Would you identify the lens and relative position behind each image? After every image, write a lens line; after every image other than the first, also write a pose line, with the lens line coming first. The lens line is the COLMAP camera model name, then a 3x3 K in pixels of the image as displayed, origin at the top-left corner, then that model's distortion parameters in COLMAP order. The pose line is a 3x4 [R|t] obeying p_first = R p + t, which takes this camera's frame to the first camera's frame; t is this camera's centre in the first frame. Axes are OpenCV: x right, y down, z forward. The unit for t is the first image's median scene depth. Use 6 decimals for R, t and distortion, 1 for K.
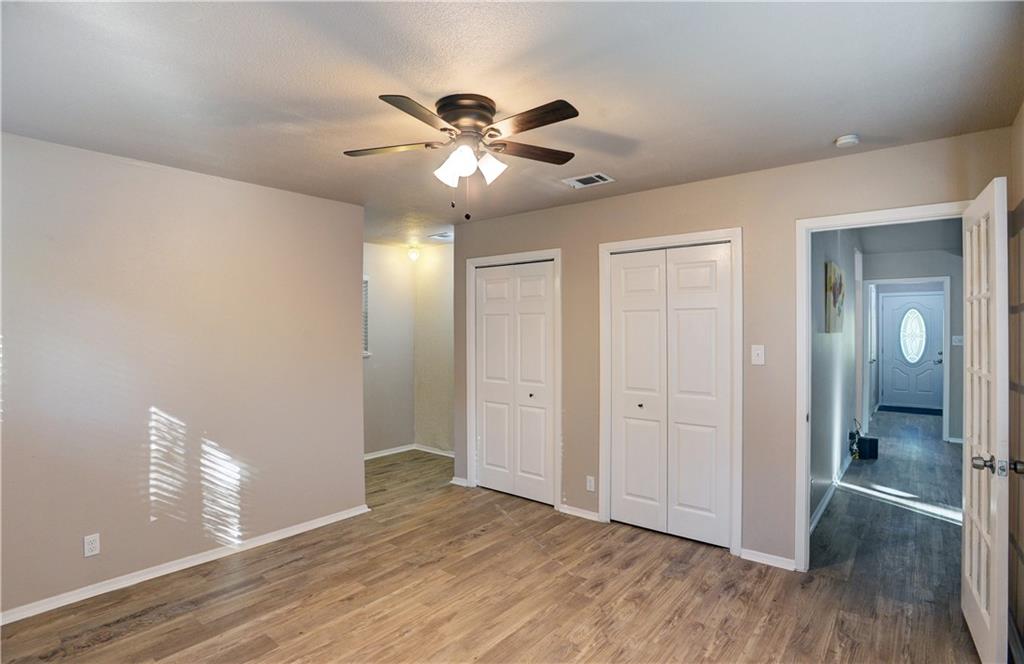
lens RADIAL K [[515.9, 0, 513.7], [0, 515.9, 332.3], [0, 0, 1]] dist [-0.031906, 0.002936]
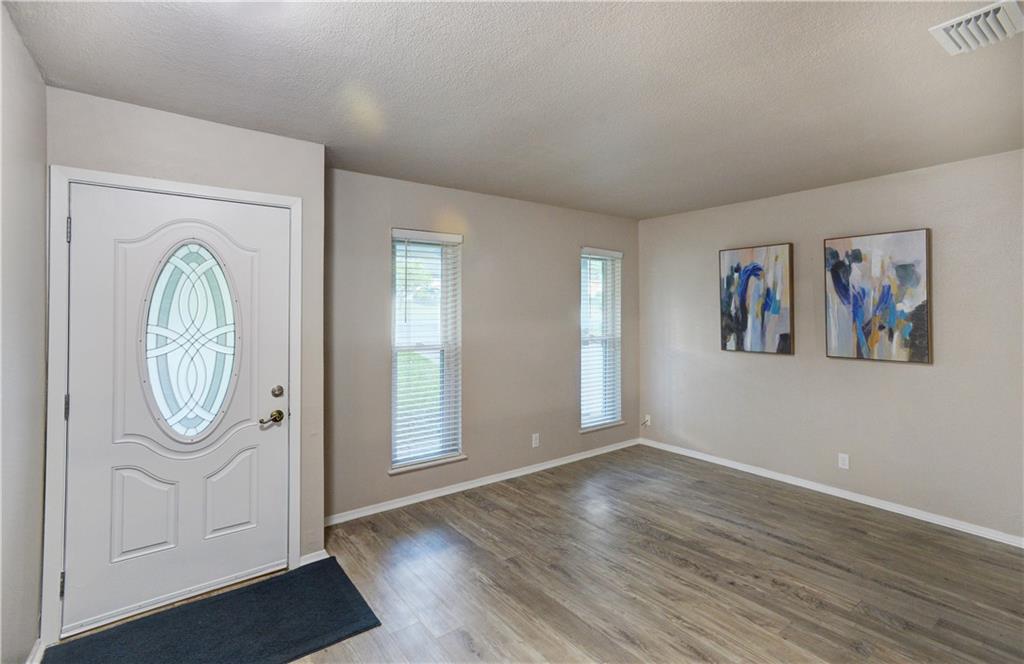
lens RADIAL K [[499.1, 0, 549.1], [0, 499.1, 307.5], [0, 0, 1]] dist [-0.001852, 0.005969]
pose [[0.213838, 0.009319, 0.976825, 0.566749], [0.000249, 0.999954, -0.009594, -0.008548], [-0.976869, 0.002295, 0.213826, 0.757228]]
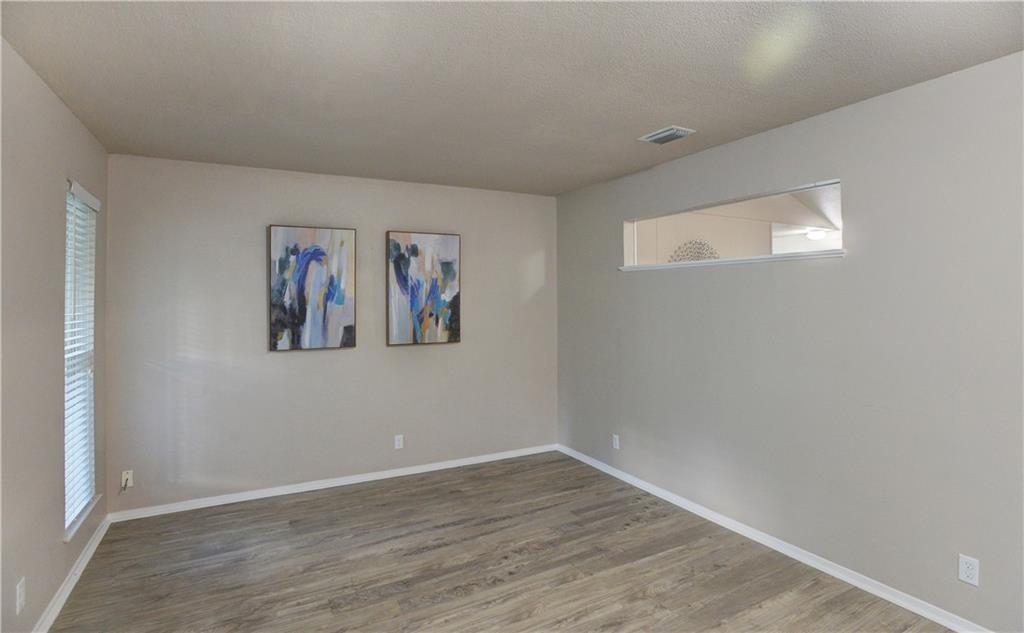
lens RADIAL K [[508.1, 0, 515.5], [0, 508.1, 297.8], [0, 0, 1]] dist [-0.046992, 0.009601]
pose [[-0.922669, 0.012569, 0.385388, 0.764434], [0.011342, 0.999921, -0.005458, -0.008627], [-0.385426, -0.000665, -0.922738, 0.989560]]
